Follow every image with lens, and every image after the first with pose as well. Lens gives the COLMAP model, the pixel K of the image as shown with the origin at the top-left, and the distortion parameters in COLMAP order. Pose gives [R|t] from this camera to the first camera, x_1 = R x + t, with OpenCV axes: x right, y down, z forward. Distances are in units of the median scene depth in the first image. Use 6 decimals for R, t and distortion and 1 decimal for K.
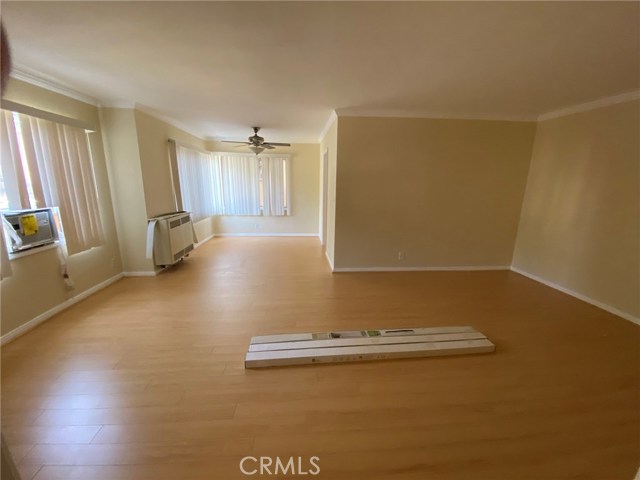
lens RADIAL K [[259.7, 0, 320.9], [0, 259.7, 239.7], [0, 0, 1]] dist [0.004351, -0.000332]
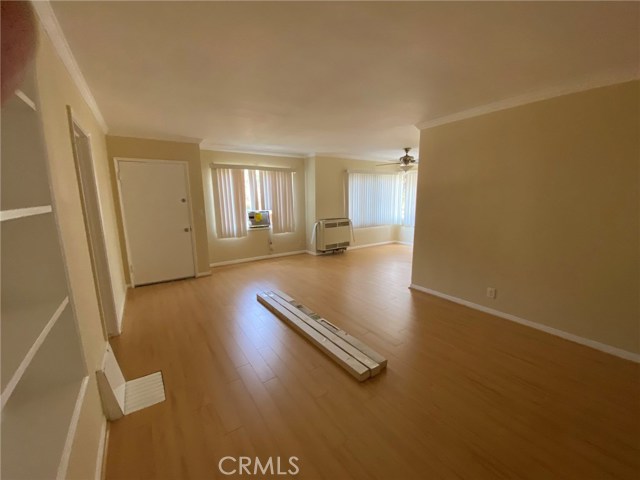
lens RADIAL K [[259.7, 0, 320.0], [0, 259.7, 239.1], [0, 0, 1]] dist [0.004351, -0.000332]
pose [[0.488425, 0.125184, -0.863580, 0.906819], [-0.171422, 0.984137, 0.045706, -0.049894], [0.855602, 0.125713, 0.502137, 0.250310]]
